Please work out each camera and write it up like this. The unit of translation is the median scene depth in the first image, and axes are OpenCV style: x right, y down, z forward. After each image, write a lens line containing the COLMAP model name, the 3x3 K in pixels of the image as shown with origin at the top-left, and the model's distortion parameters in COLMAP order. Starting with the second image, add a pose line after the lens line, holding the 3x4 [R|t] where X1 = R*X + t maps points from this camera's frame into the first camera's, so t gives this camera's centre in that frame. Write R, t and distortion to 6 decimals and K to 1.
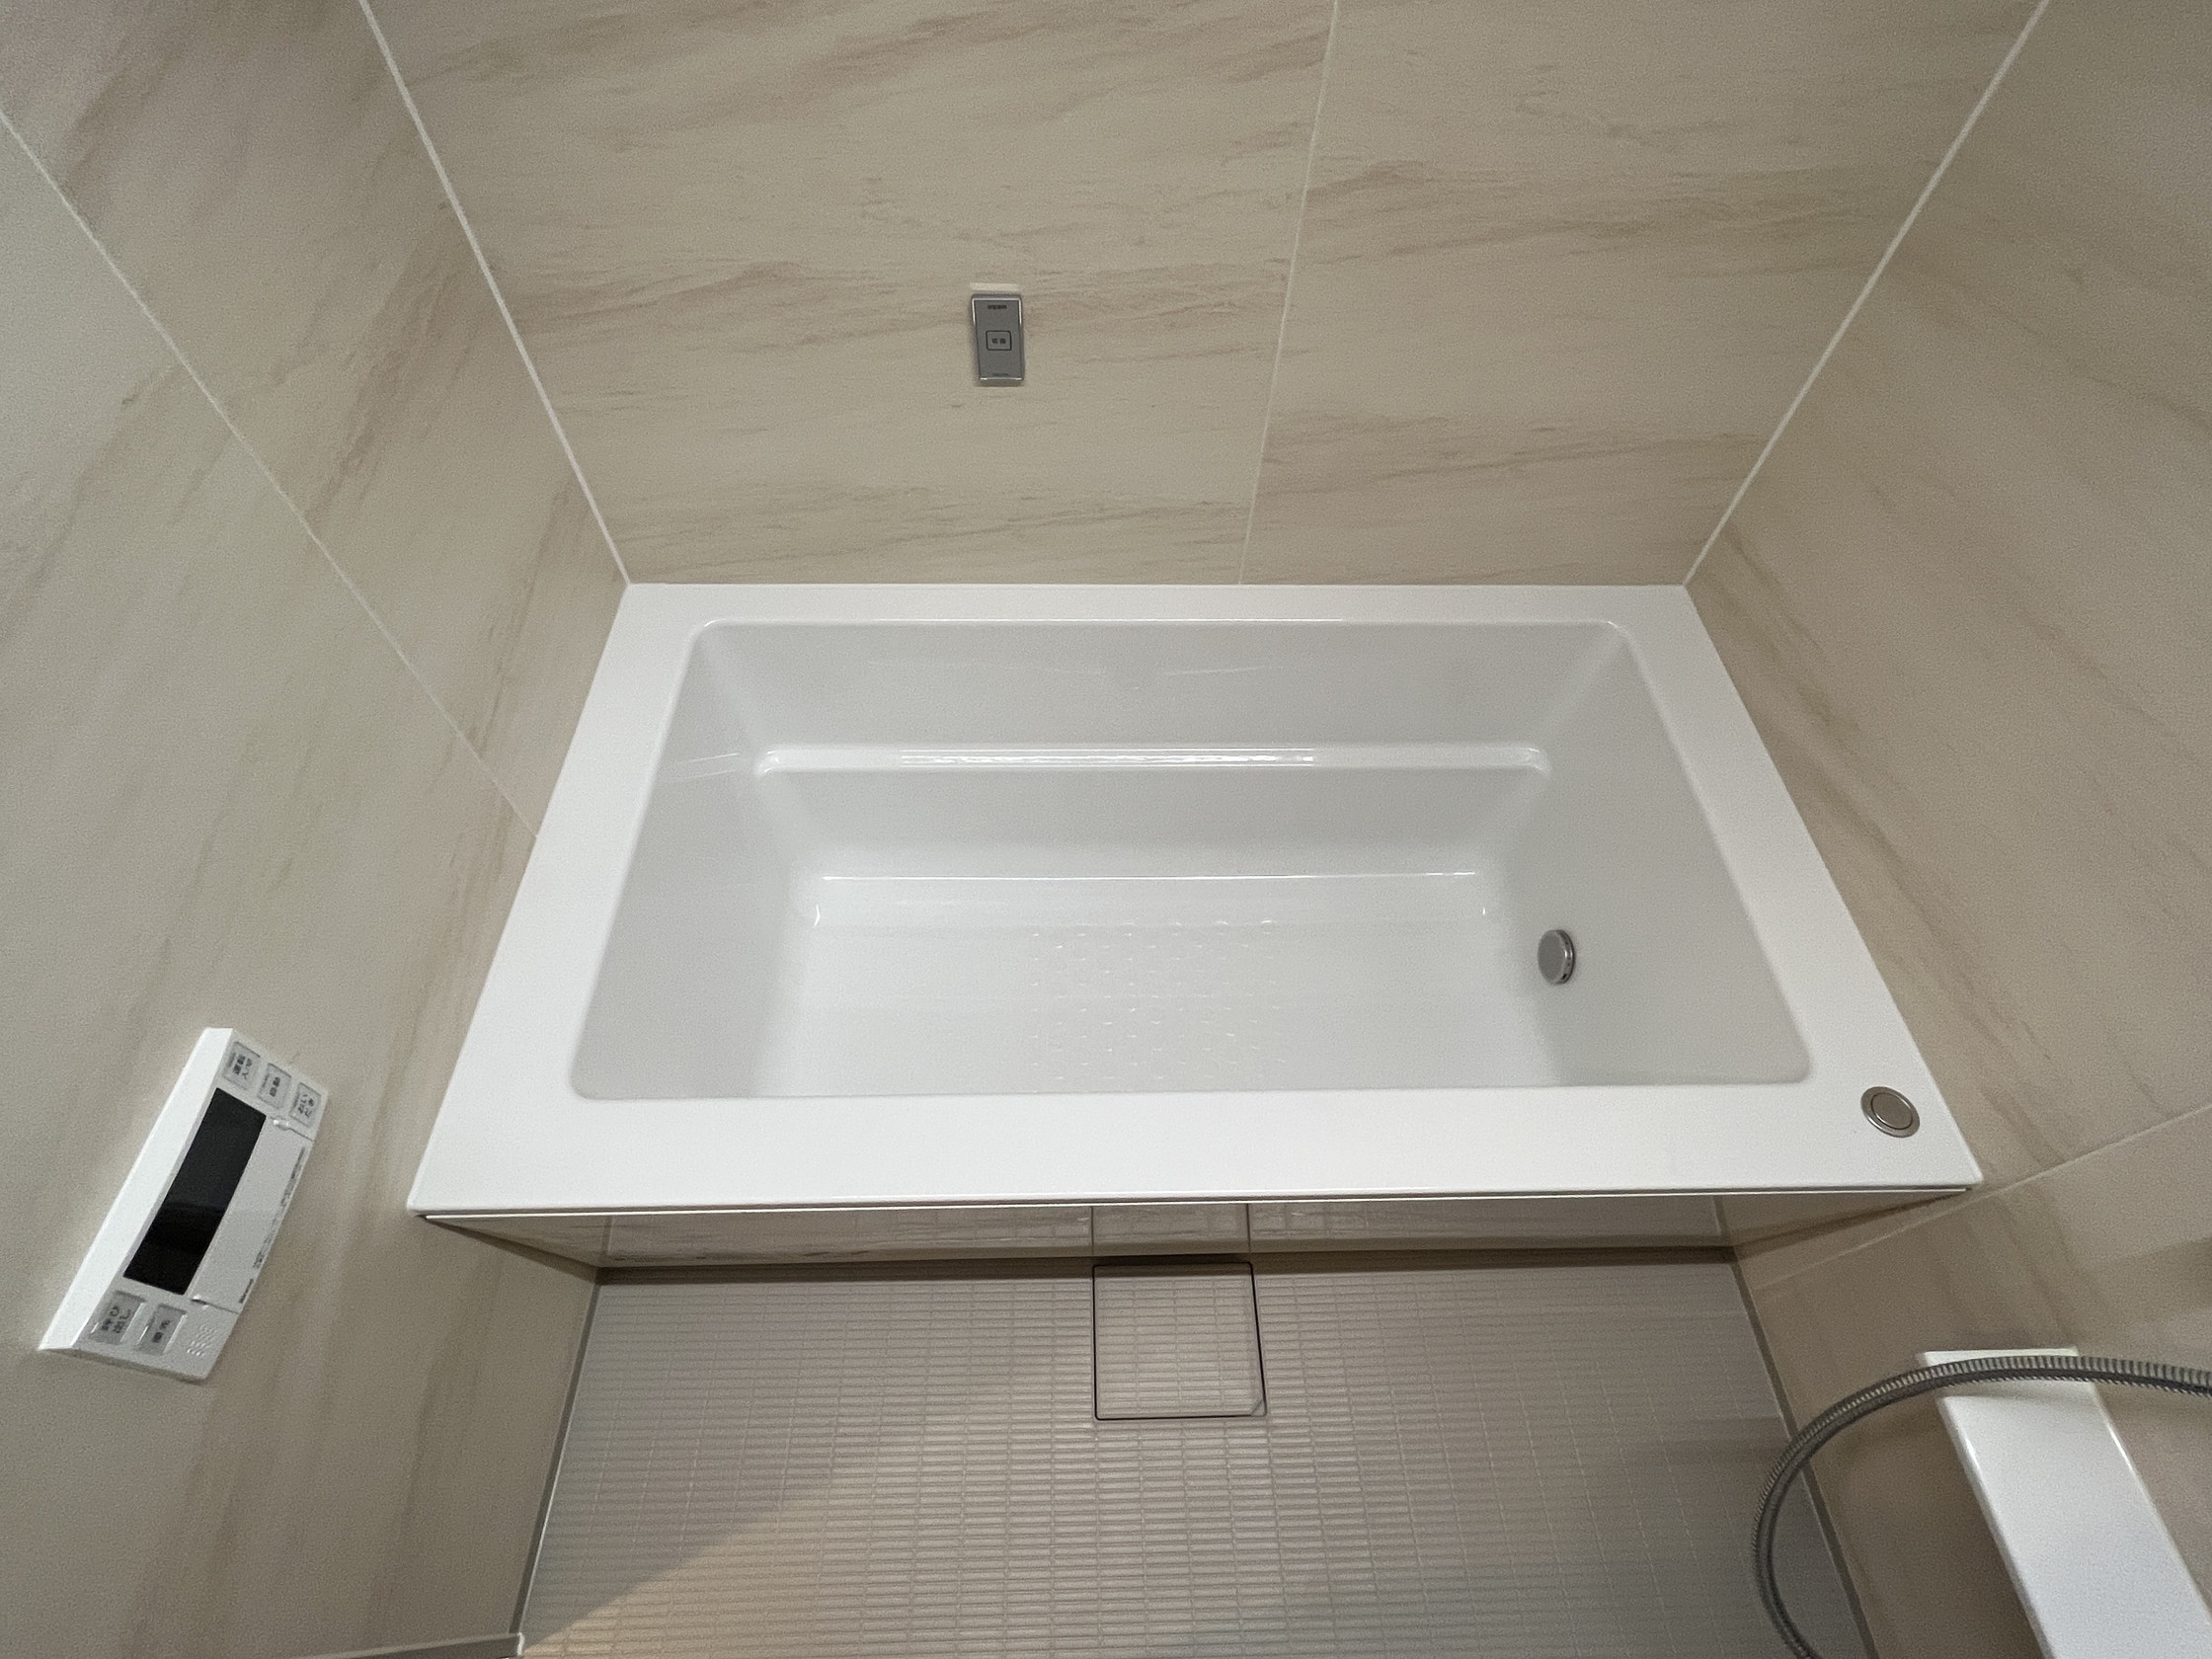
lens RADIAL K [[1042.3, 0, 1106.0], [0, 1042.3, 829.5], [0, 0, 1]] dist [0.001207, 0.000346]
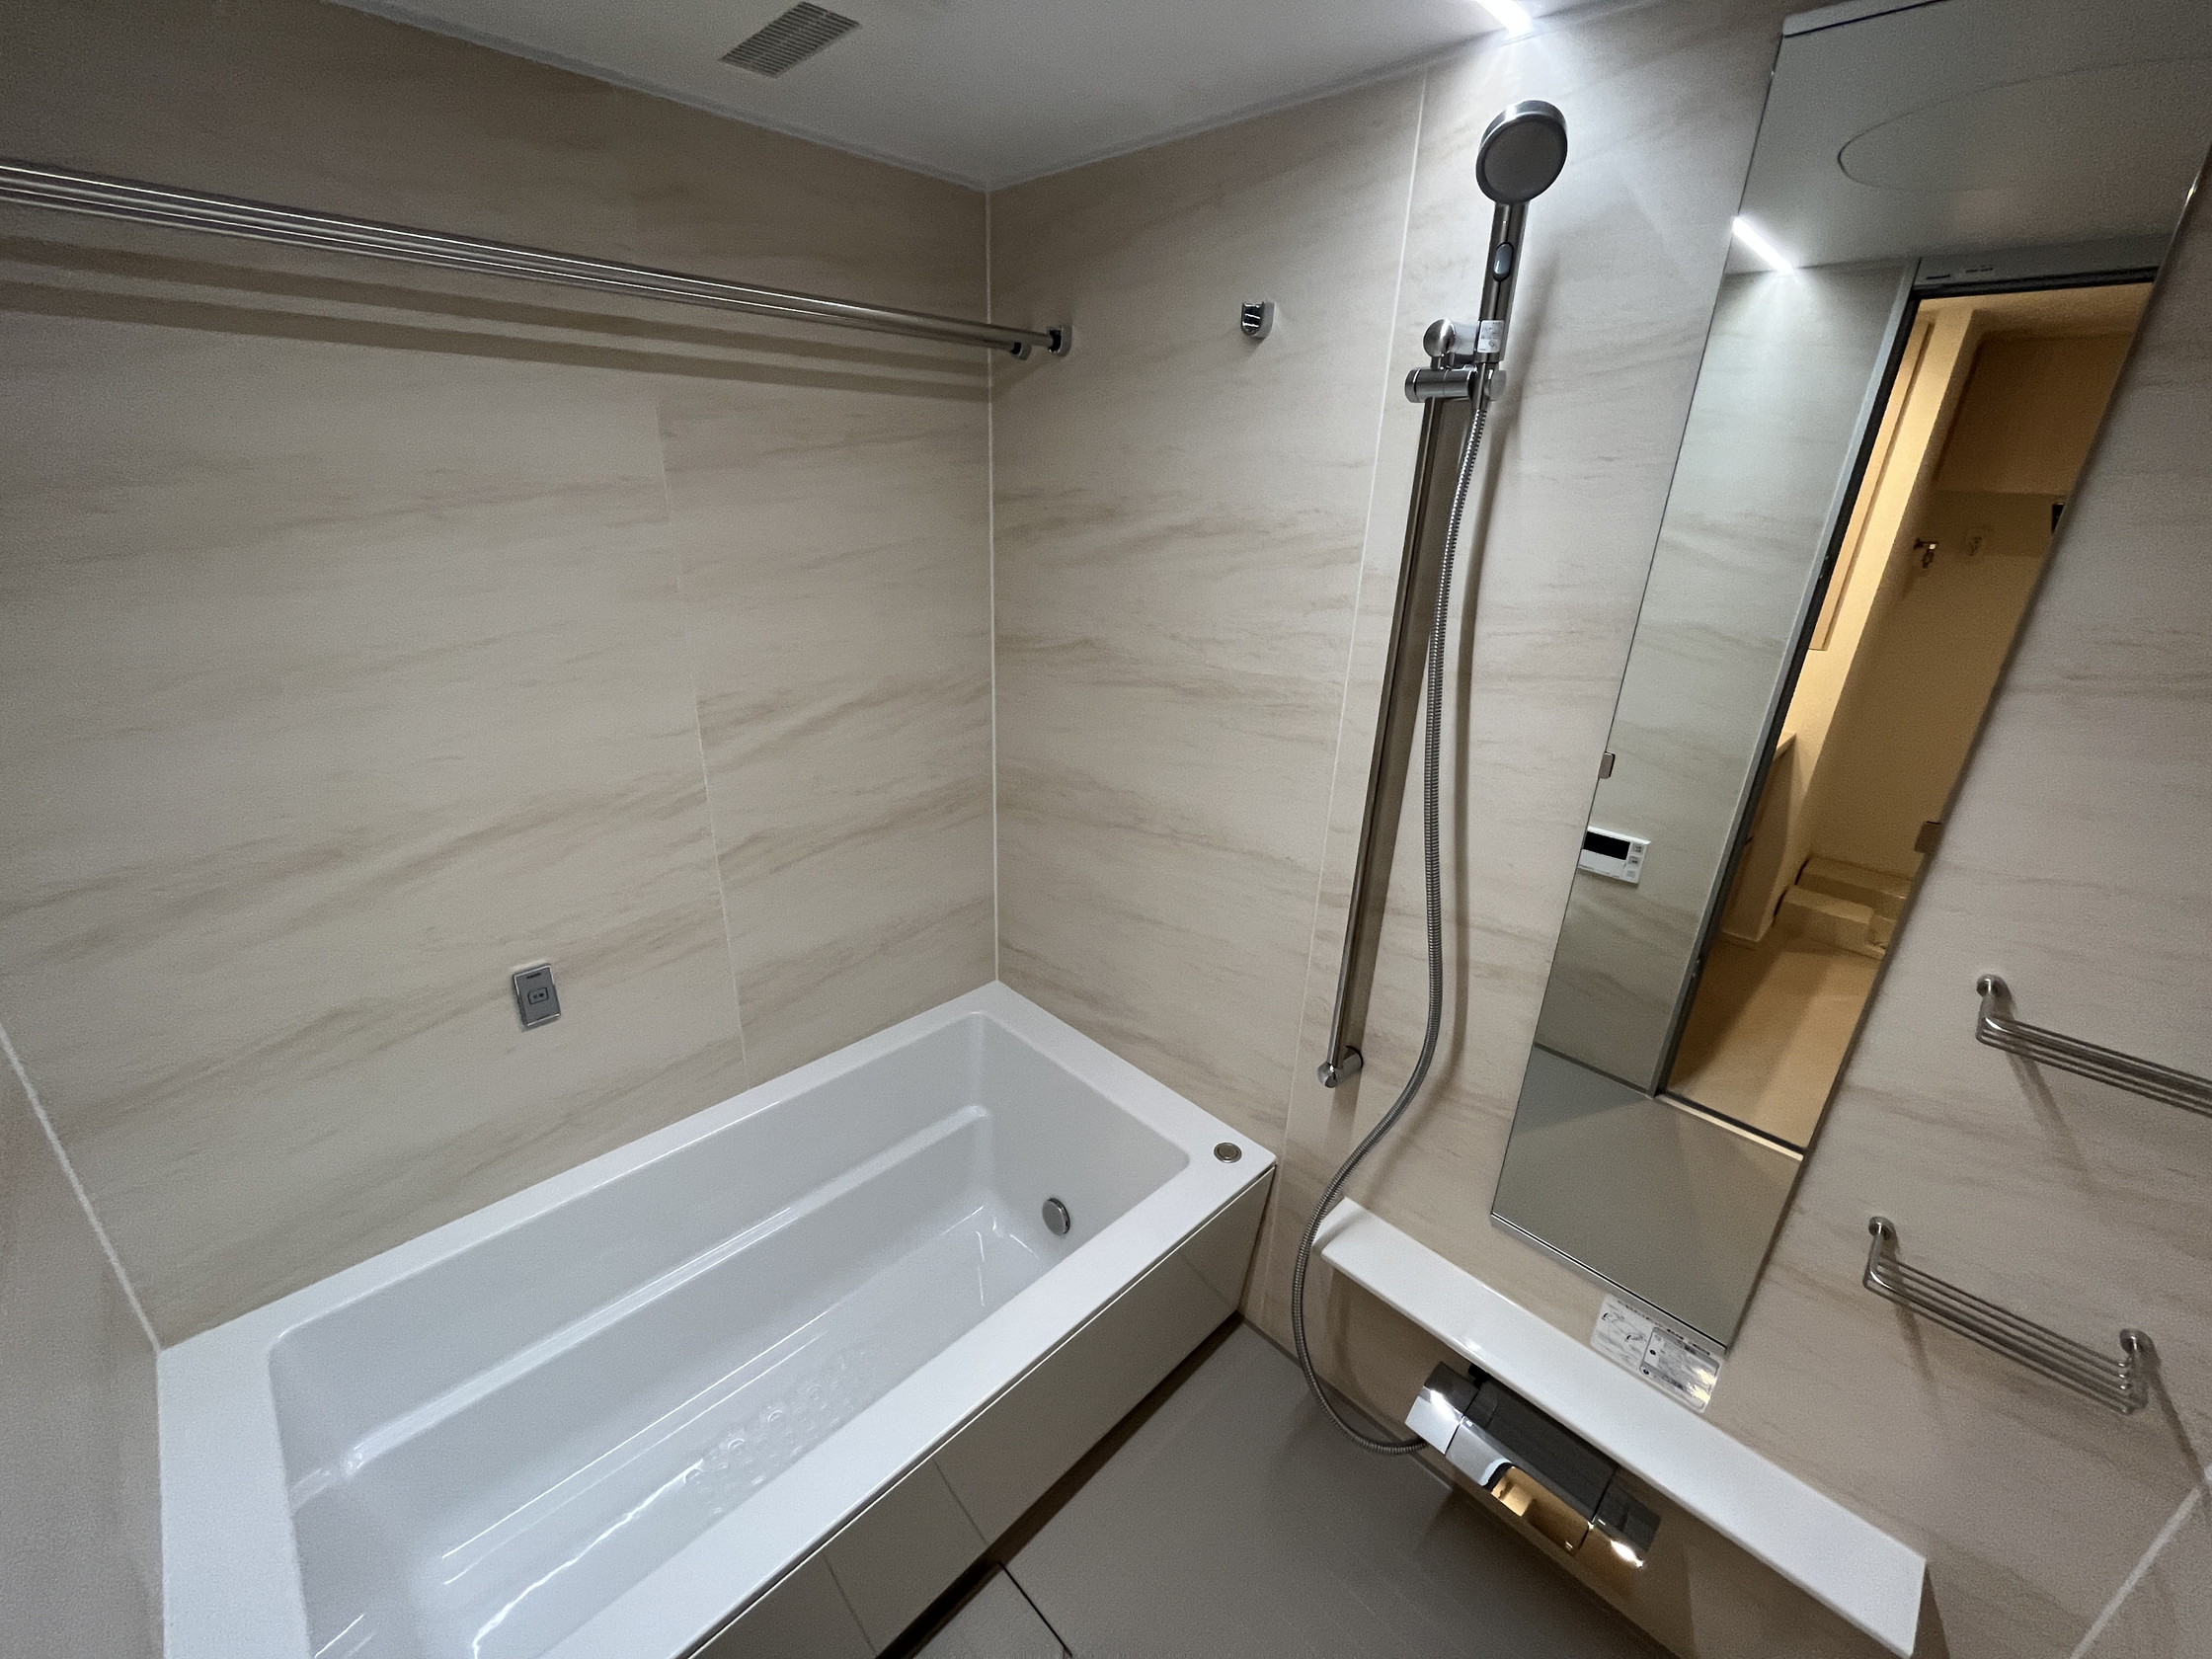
lens RADIAL K [[899.2, 0, 1103.1], [0, 899.2, 827.0], [0, 0, 1]] dist [-0.001668, -0.000278]
pose [[0.726739, -0.252775, 0.638713, -0.265459], [0.549851, 0.771389, -0.320348, 0.184578], [-0.411721, 0.584006, 0.699587, -0.340752]]
